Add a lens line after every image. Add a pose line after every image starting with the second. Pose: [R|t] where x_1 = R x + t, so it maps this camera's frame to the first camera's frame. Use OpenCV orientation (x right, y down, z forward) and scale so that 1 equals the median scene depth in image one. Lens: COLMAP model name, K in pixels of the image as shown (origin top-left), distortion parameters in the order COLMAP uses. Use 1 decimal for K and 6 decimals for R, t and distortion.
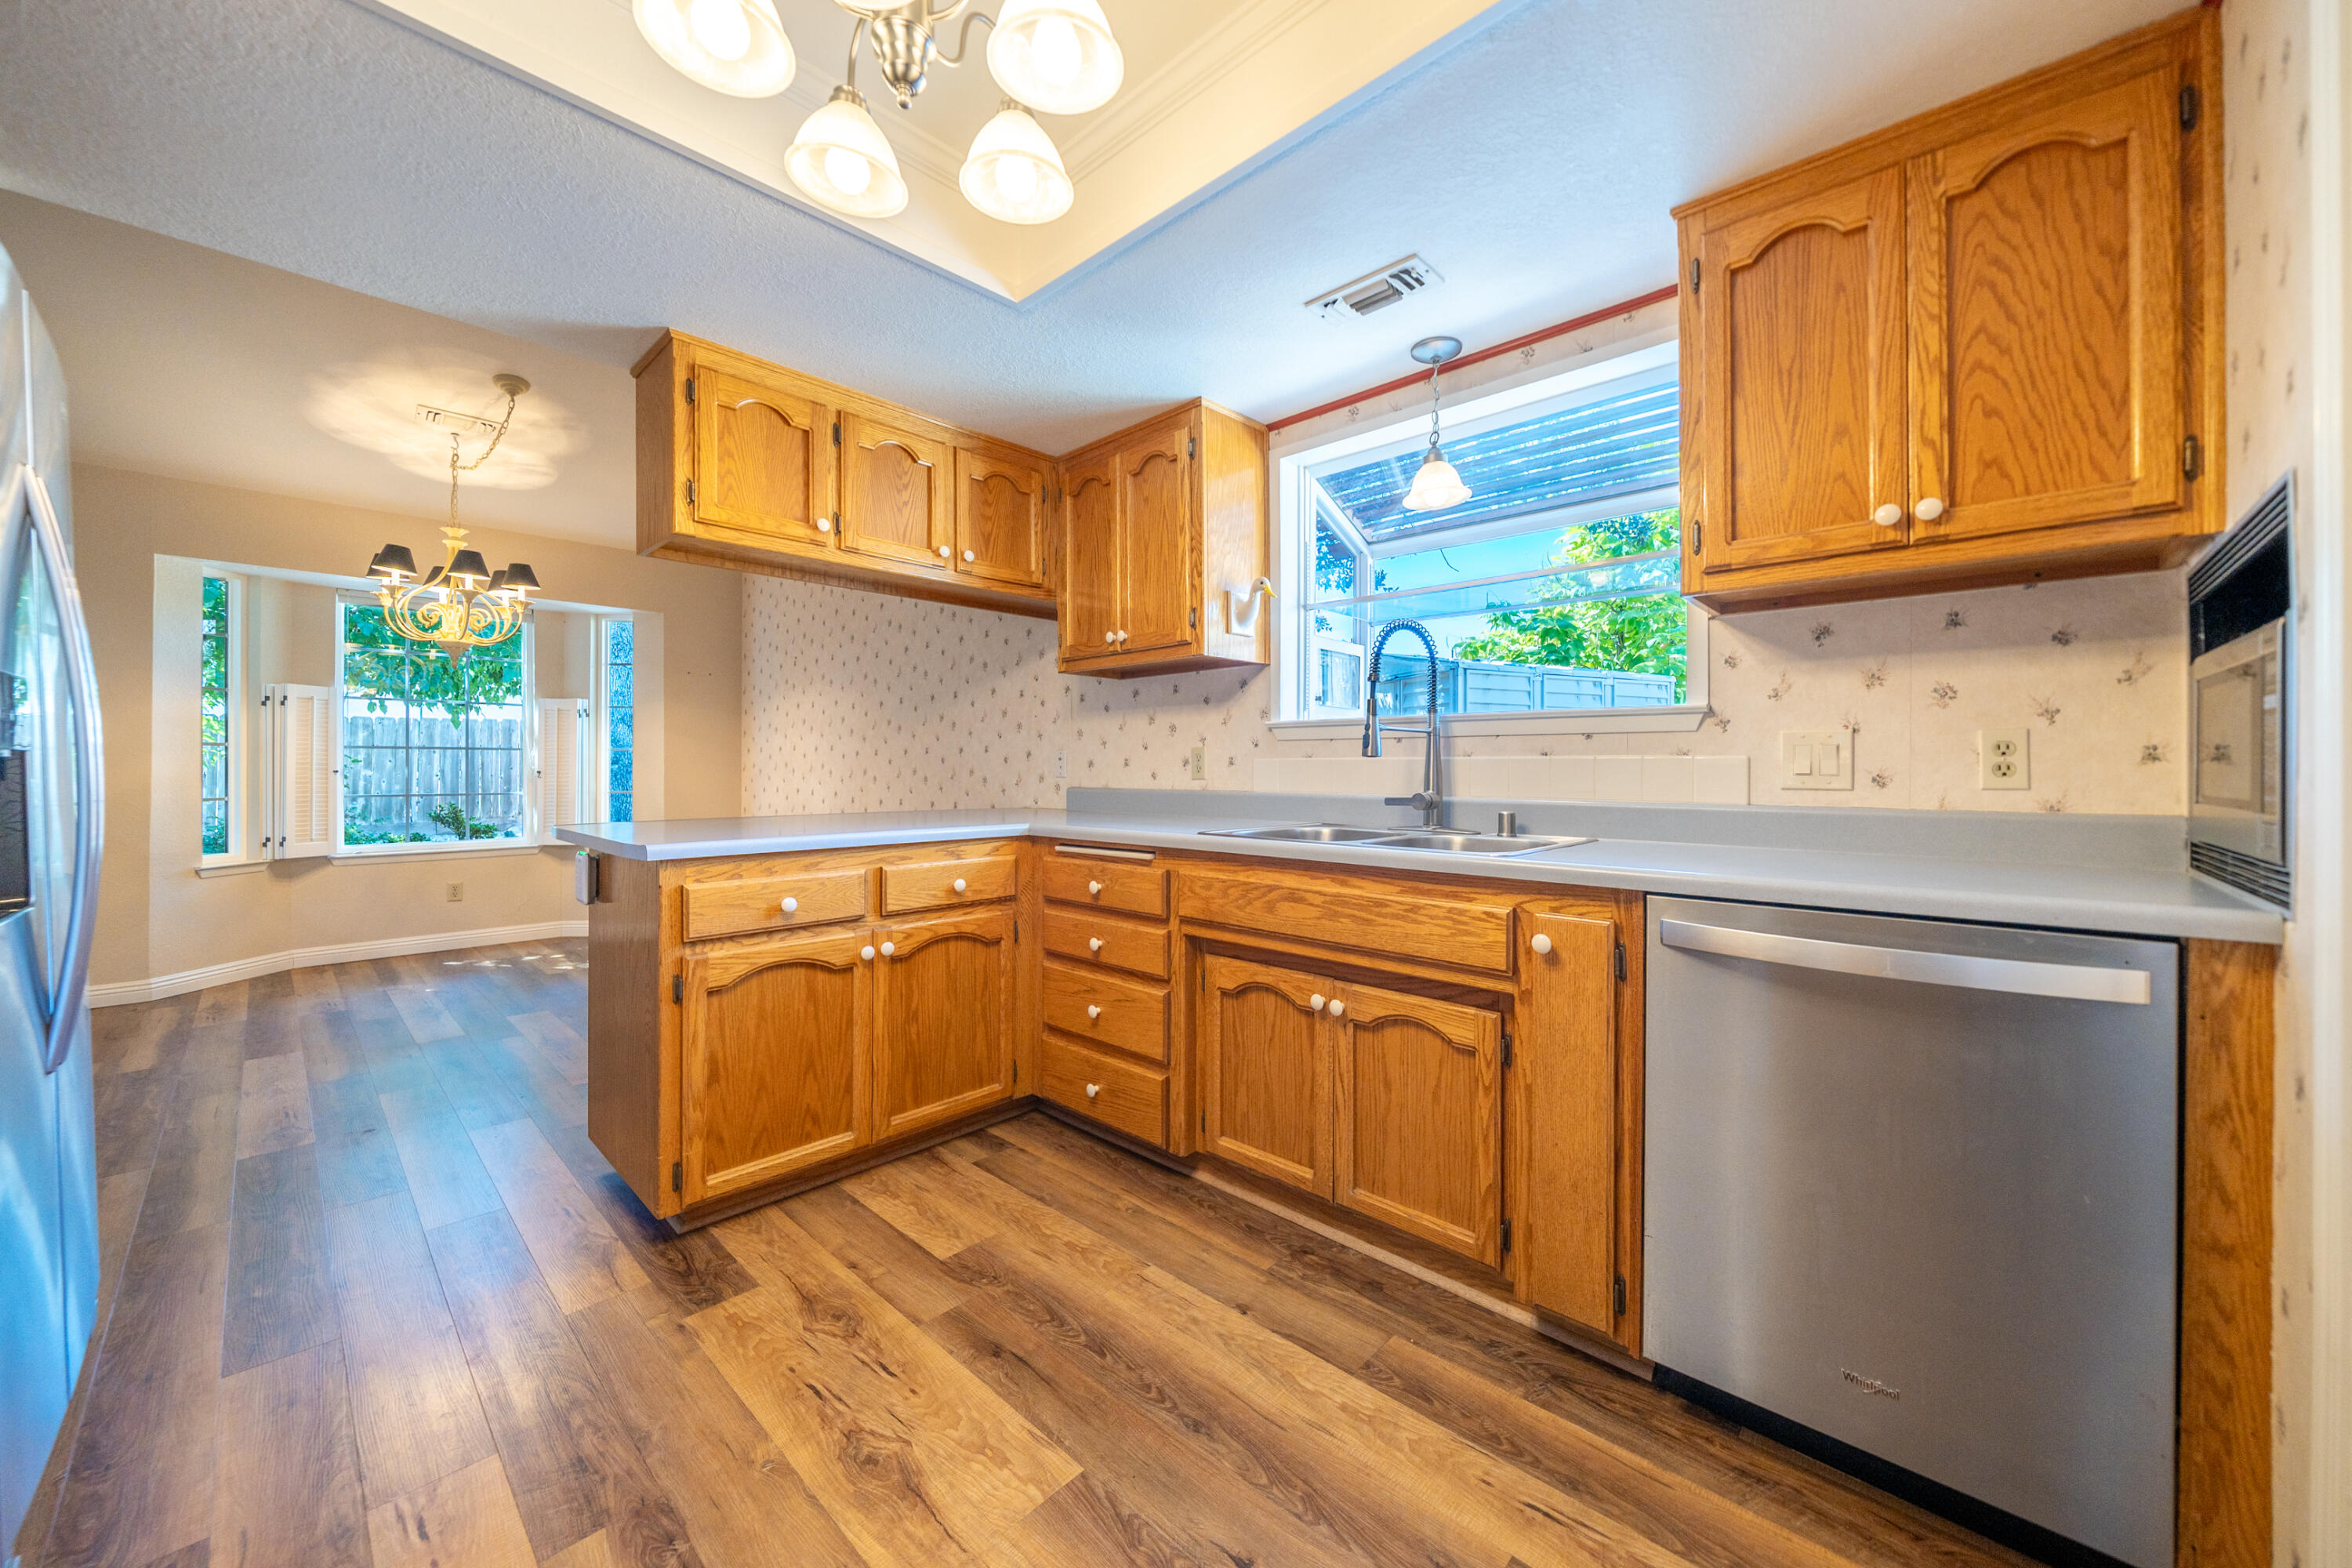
lens RADIAL K [[863.9, 0, 1195.3], [0, 863.9, 773.1], [0, 0, 1]] dist [0.000476, 0.000134]
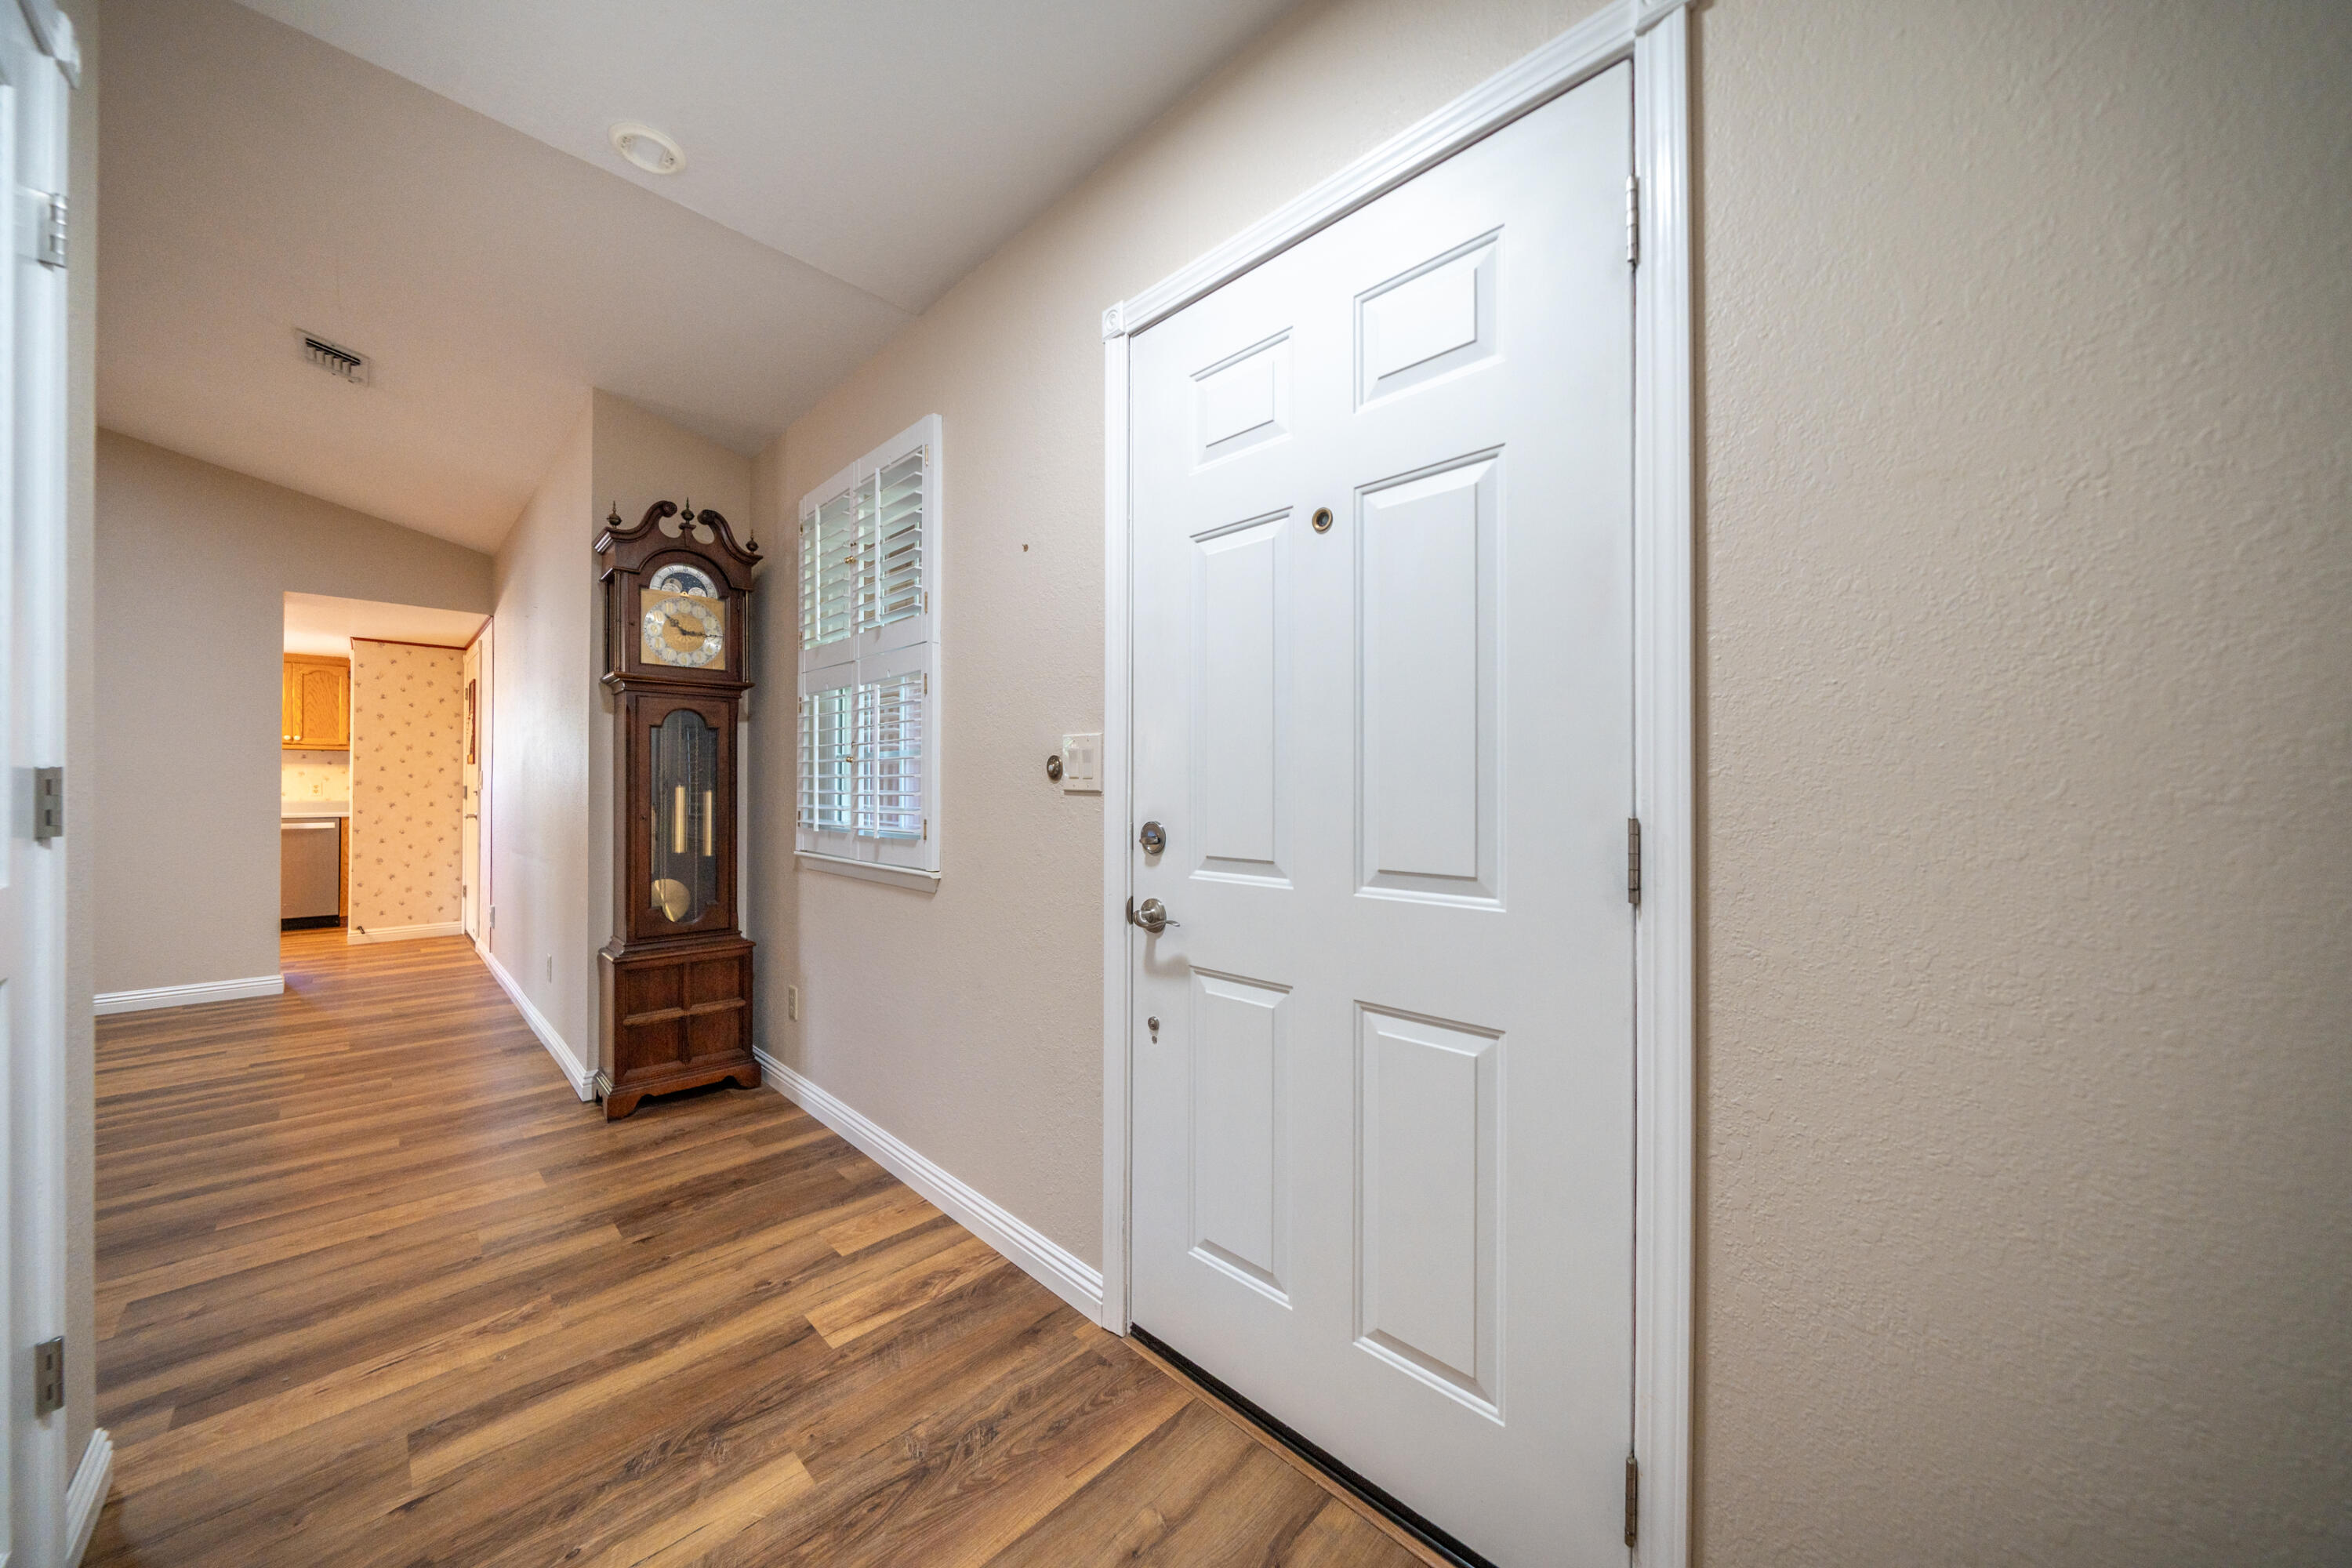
lens RADIAL K [[809.5, 0, 1174.6], [0, 809.5, 783.1], [0, 0, 1]] dist [-0.008406, -0.000060]
pose [[0.038064, 0.006774, 0.999252, -1.224519], [0.003069, 0.999972, -0.006896, -0.003049], [-0.999271, 0.003329, 0.038042, -1.449467]]
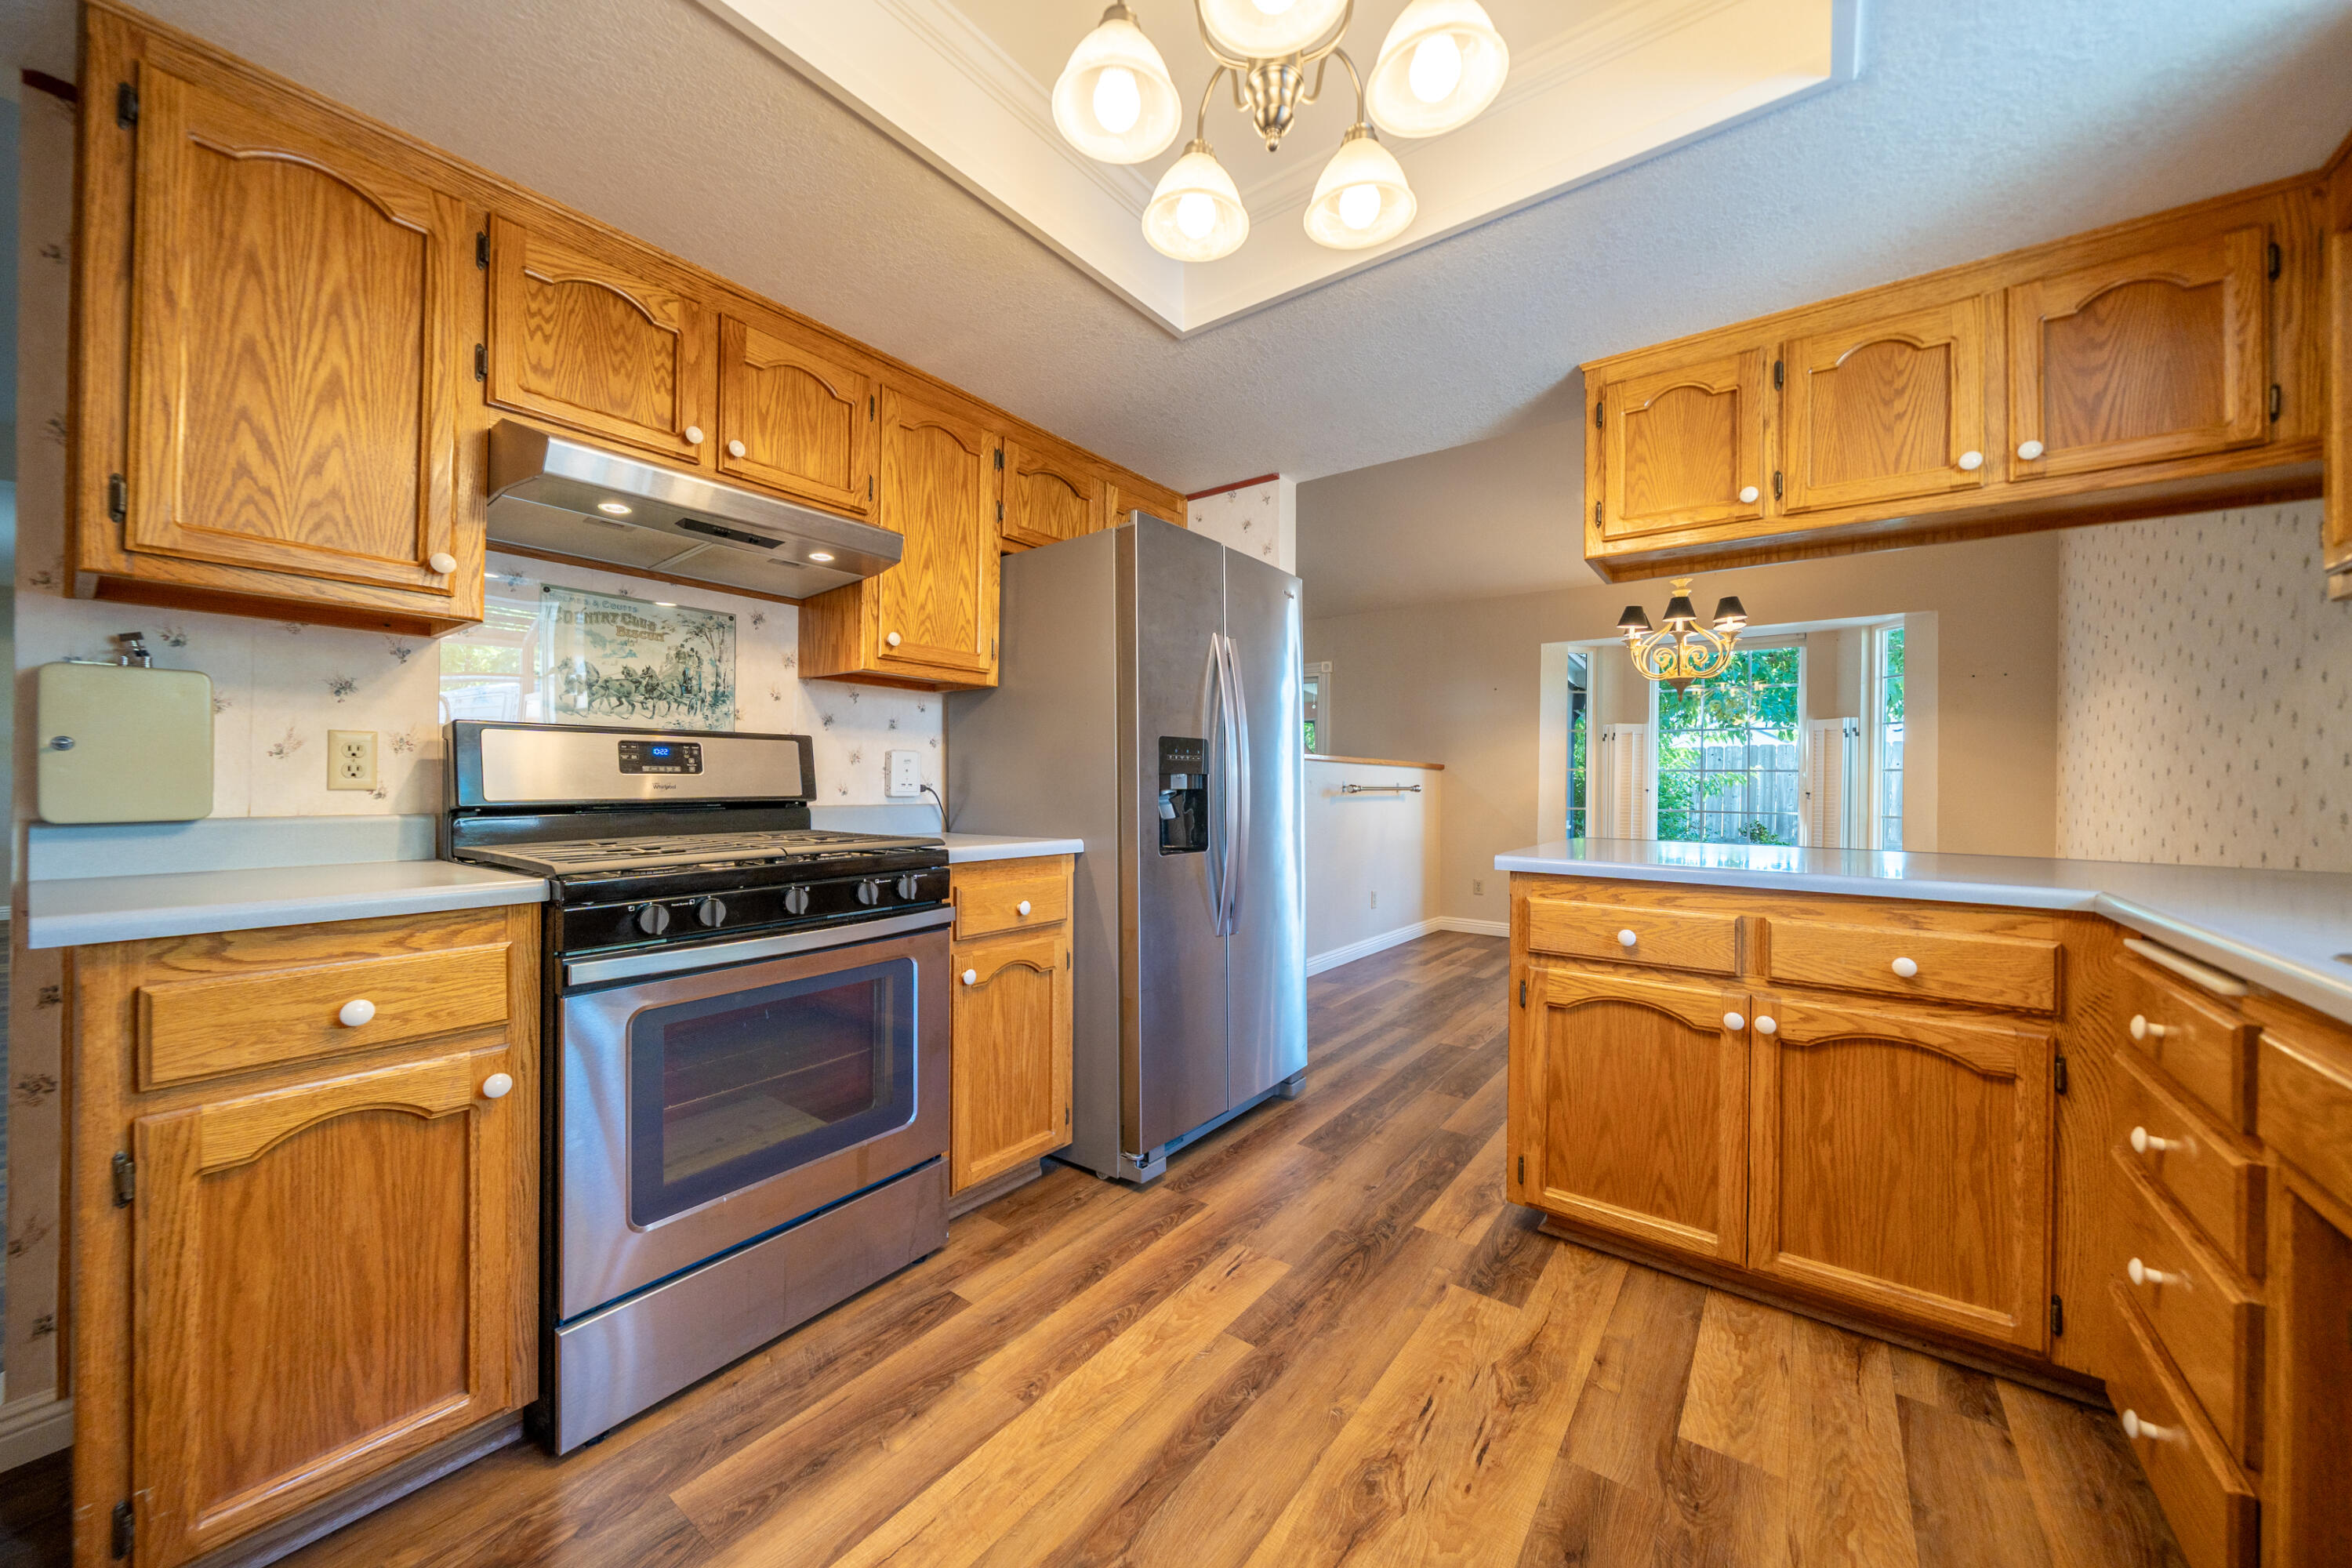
lens RADIAL K [[843.1, 0, 1181.5], [0, 843.1, 783.0], [0, 0, 1]] dist [-0.000070, 0.000077]
pose [[0.099527, 0.001646, -0.995033, 0.337273], [-0.016783, 0.999859, -0.000025, -0.002718], [0.994893, 0.016702, 0.099541, 0.406975]]
